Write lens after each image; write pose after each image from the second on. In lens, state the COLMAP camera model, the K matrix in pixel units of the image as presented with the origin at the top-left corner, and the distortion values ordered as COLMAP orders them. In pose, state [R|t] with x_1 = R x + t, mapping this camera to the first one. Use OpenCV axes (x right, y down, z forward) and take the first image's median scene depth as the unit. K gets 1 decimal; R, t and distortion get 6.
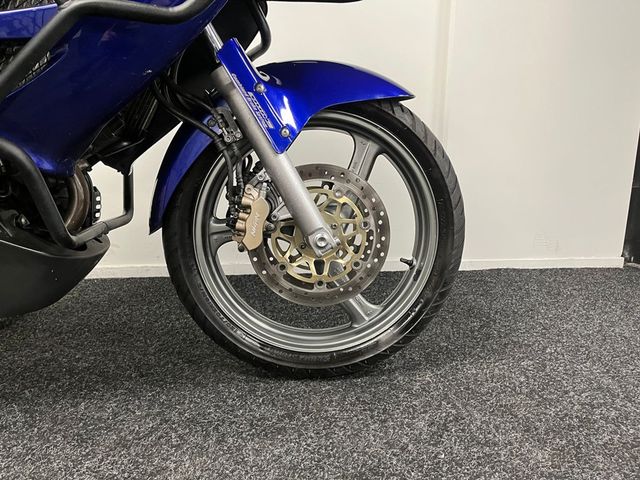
lens RADIAL K [[502.4, 0, 320.8], [0, 502.4, 235.8], [0, 0, 1]] dist [0.065418, -0.066785]
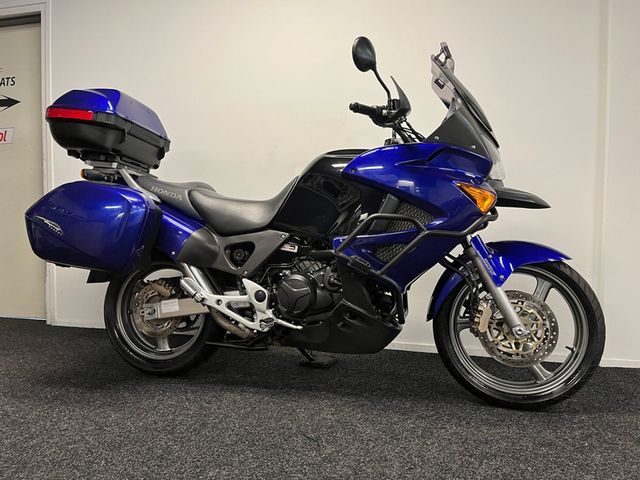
lens RADIAL K [[502.4, 0, 317.5], [0, 502.4, 241.0], [0, 0, 1]] dist [0.065418, -0.066785]
pose [[0.947398, 0.019709, -0.319450, -0.112564], [-0.079711, 0.981182, -0.175864, 0.071504], [0.309973, 0.192076, 0.931141, -1.093785]]
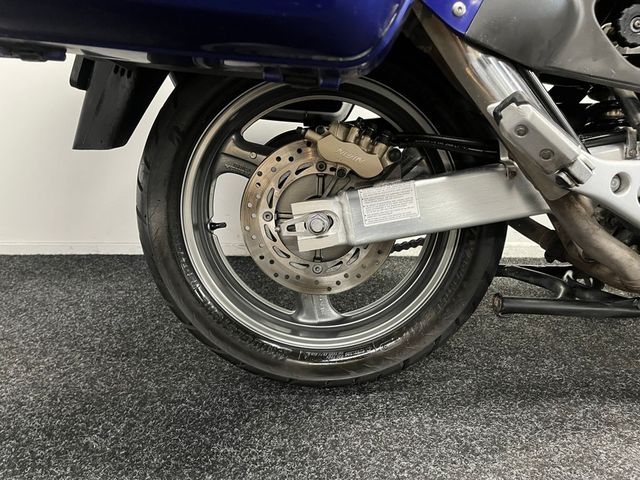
lens RADIAL K [[502.4, 0, 314.6], [0, 502.4, 238.2], [0, 0, 1]] dist [0.065418, -0.066785]
pose [[0.992520, 0.017758, -0.120780, -1.407358], [-0.012785, 0.999043, 0.041825, 0.032861], [0.121407, -0.039968, 0.991798, 0.067573]]
